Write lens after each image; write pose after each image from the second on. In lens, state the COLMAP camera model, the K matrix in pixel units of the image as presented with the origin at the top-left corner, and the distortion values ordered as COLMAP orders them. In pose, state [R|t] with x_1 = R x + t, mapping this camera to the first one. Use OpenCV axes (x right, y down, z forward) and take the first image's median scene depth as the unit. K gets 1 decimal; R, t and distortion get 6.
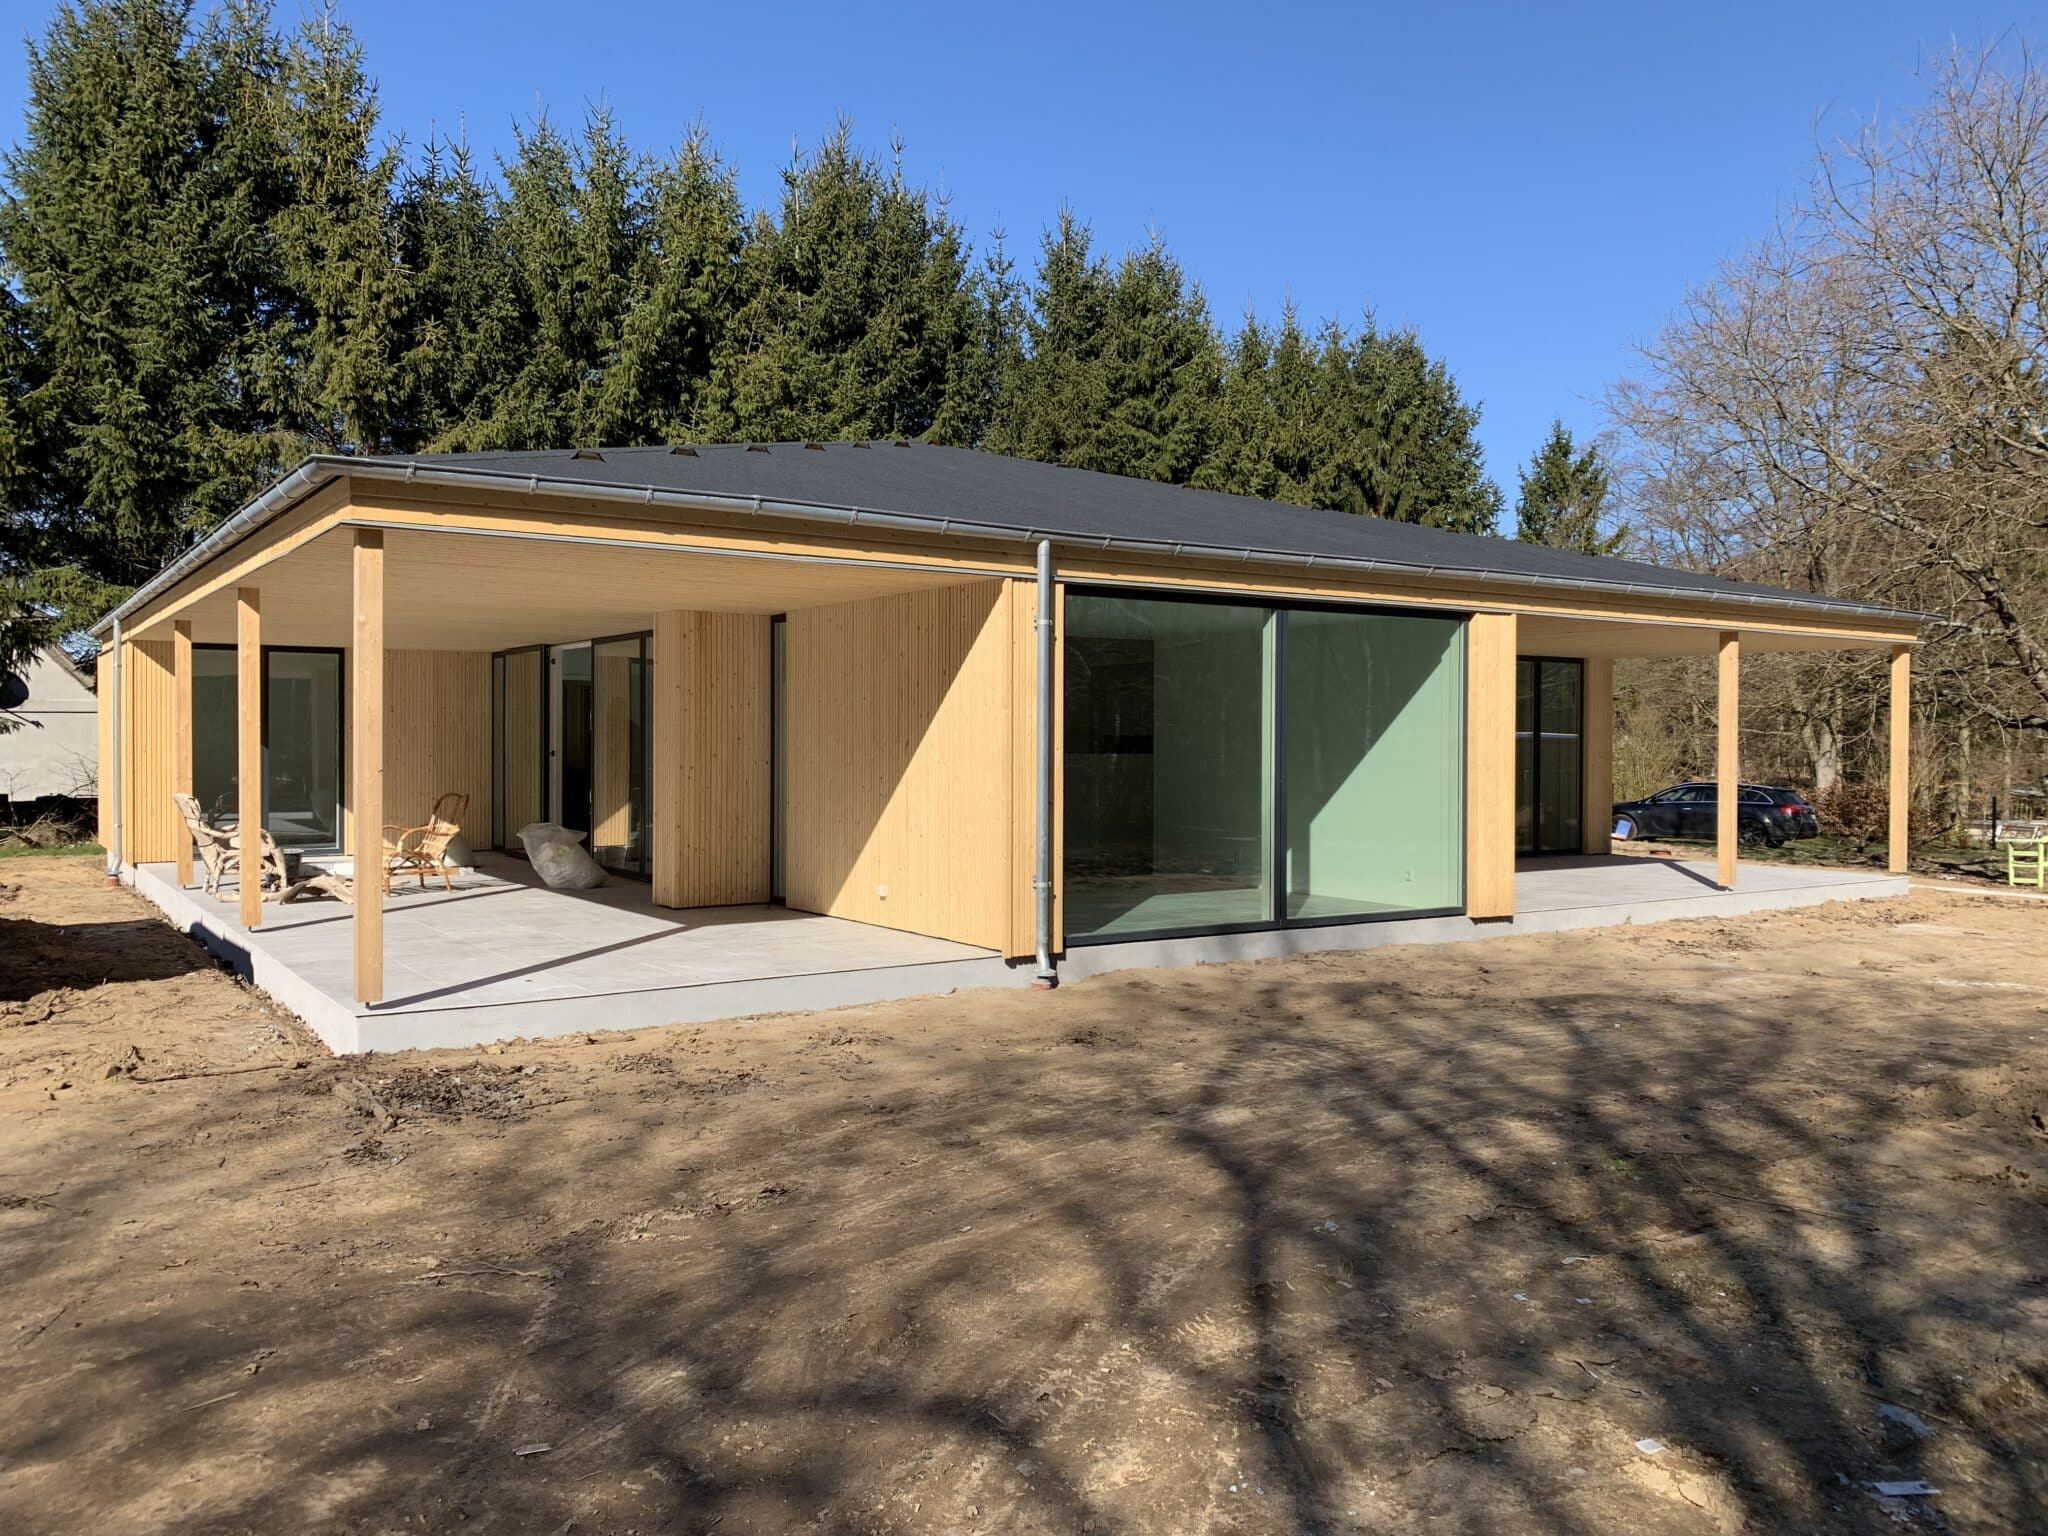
lens RADIAL K [[1561.6, 0, 1028.2], [0, 1561.6, 764.7], [0, 0, 1]] dist [-0.001071, -0.007595]
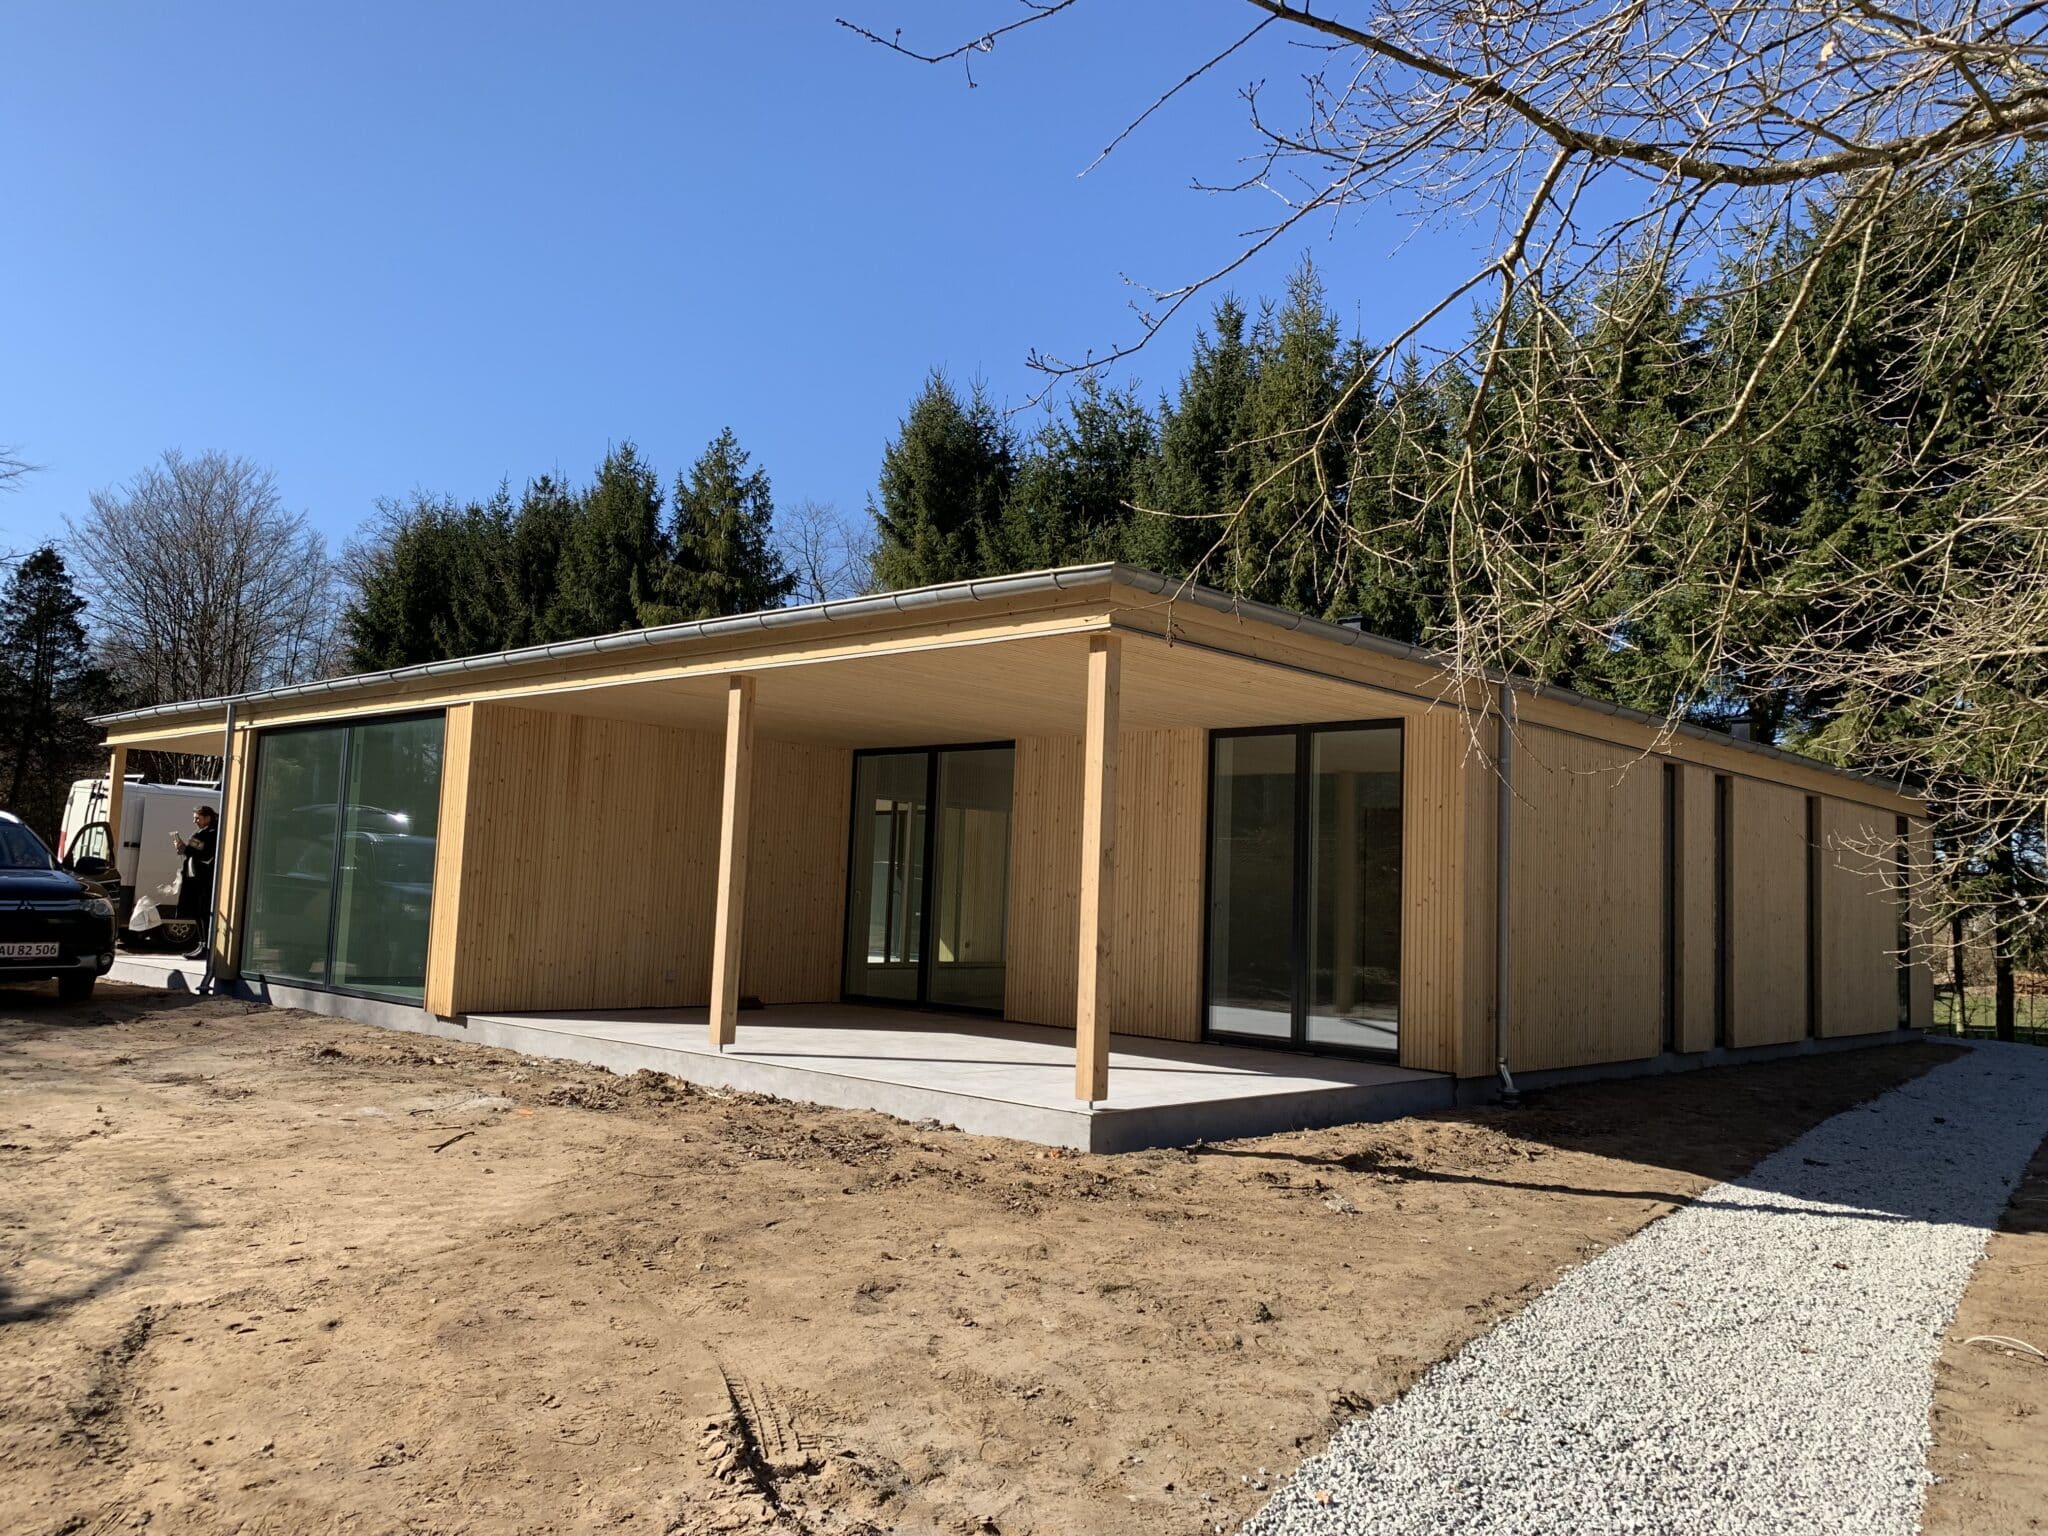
lens RADIAL K [[1570.6, 0, 1020.2], [0, 1570.6, 773.0], [0, 0, 1]] dist [0.105733, -0.087936]
pose [[0.201280, -0.076887, -0.976512, 1.085374], [-0.054702, 0.994477, -0.089576, 0.013212], [0.978005, 0.071447, 0.195962, 0.923063]]
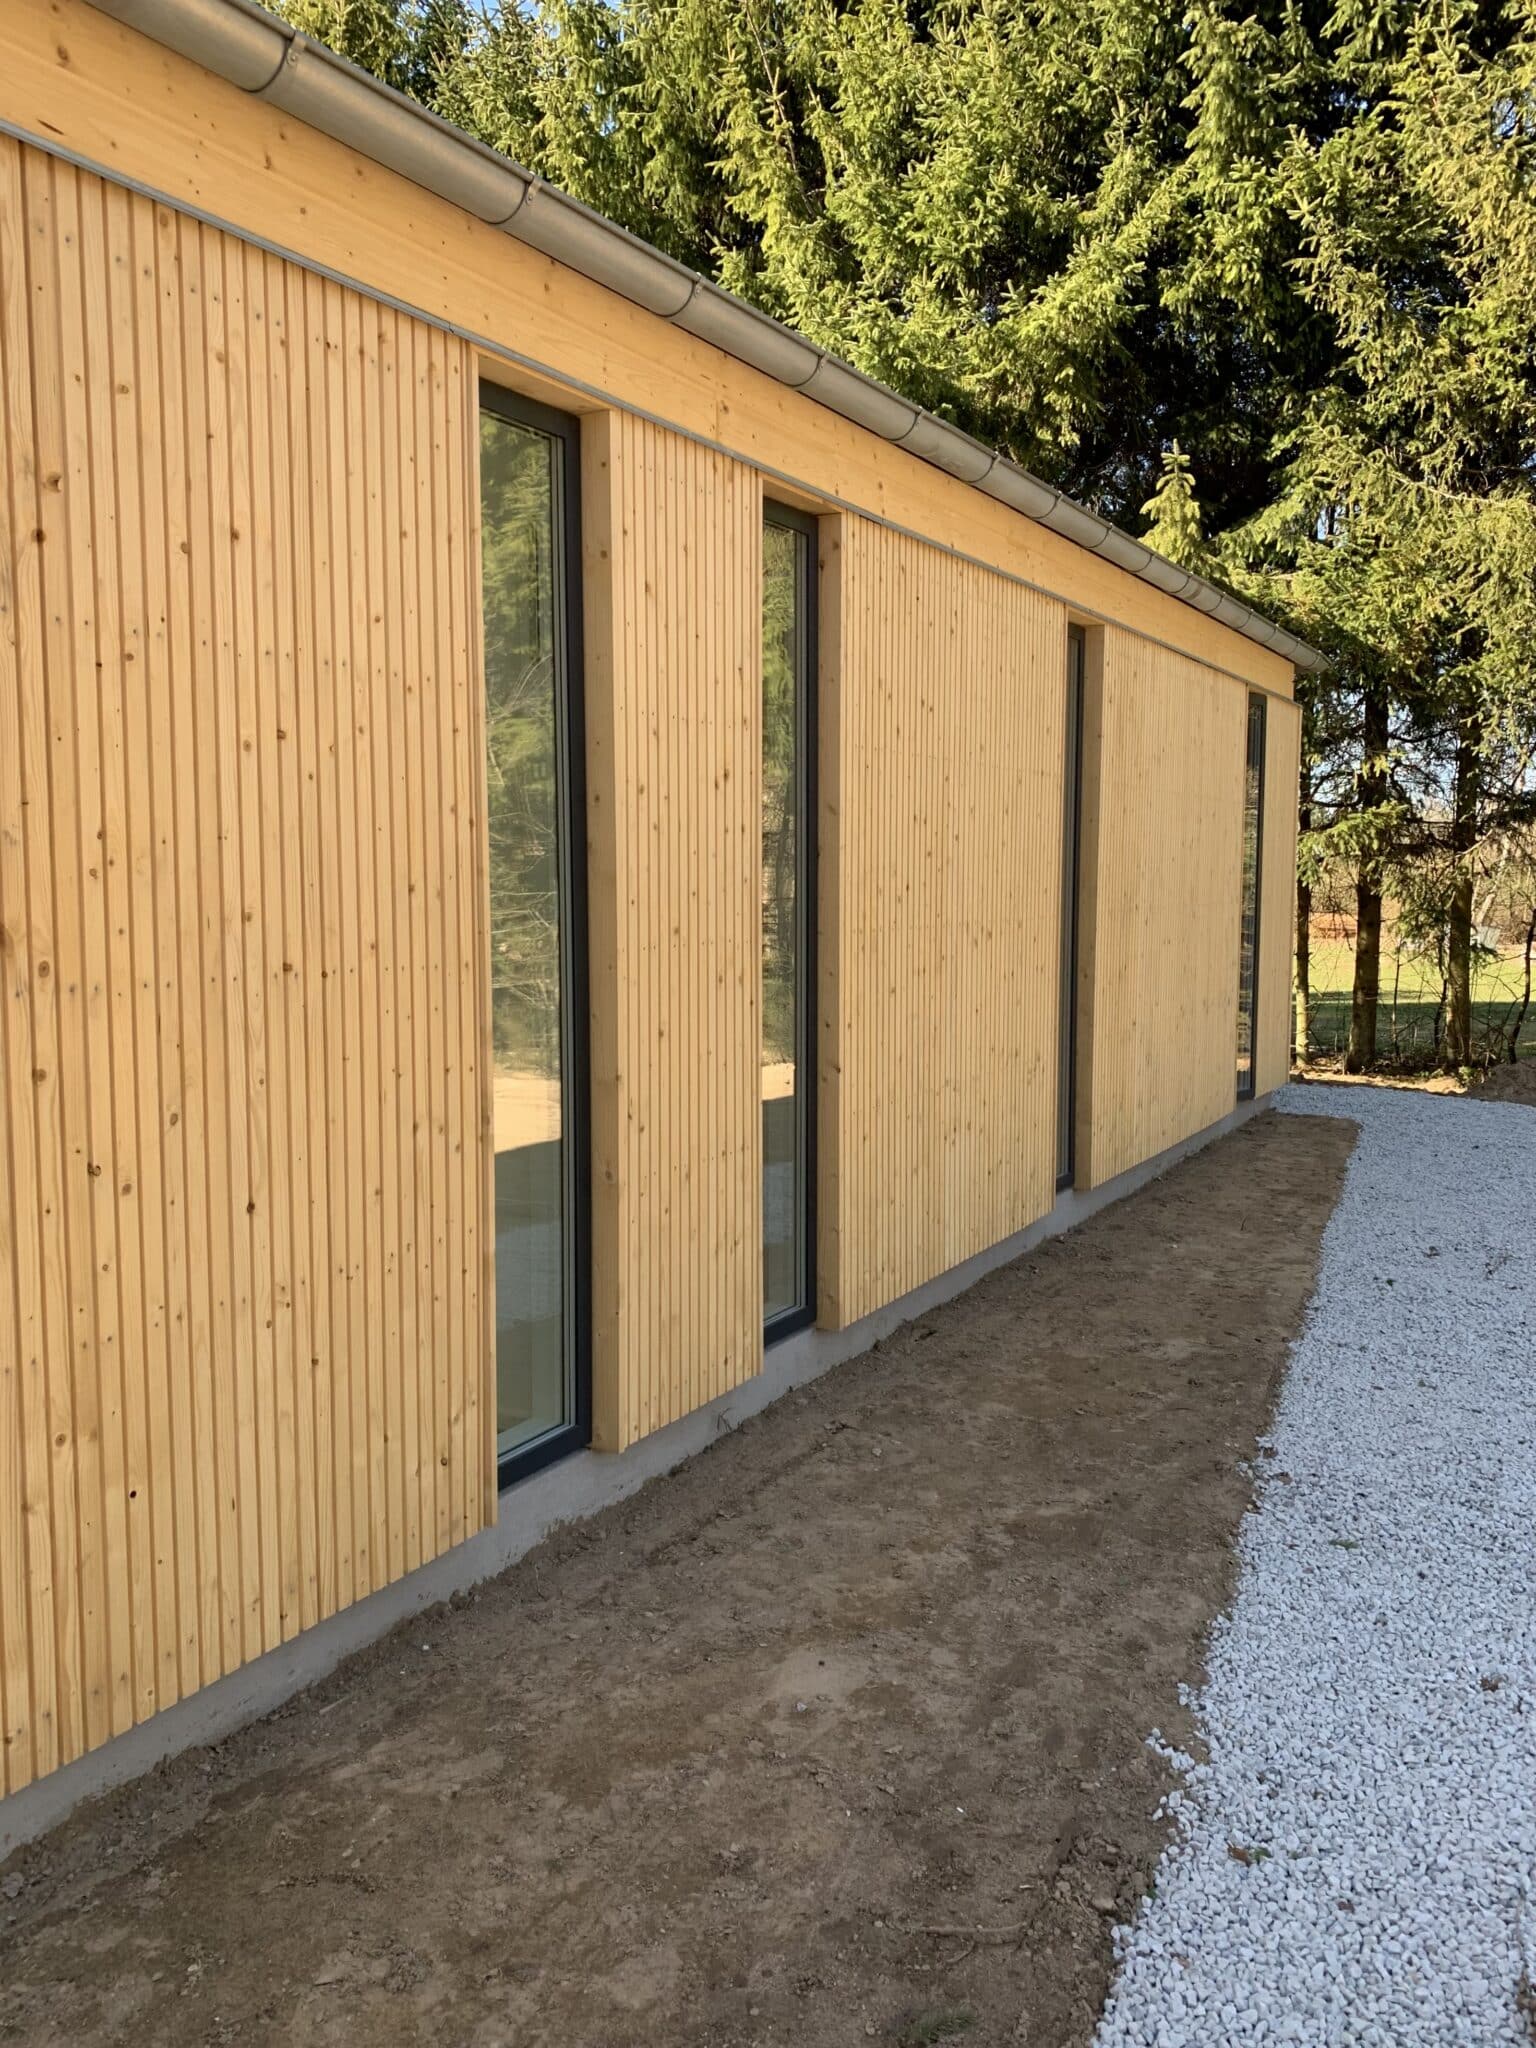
lens RADIAL K [[1501.2, 0, 761.7], [0, 1501.2, 979.8], [0, 0, 1]] dist [0.097230, -0.152416]
pose [[0.412480, 0.070300, -0.908250, 0.525395], [-0.013398, 0.997378, 0.071114, -0.025047], [0.910868, -0.017164, 0.412341, 1.371975]]
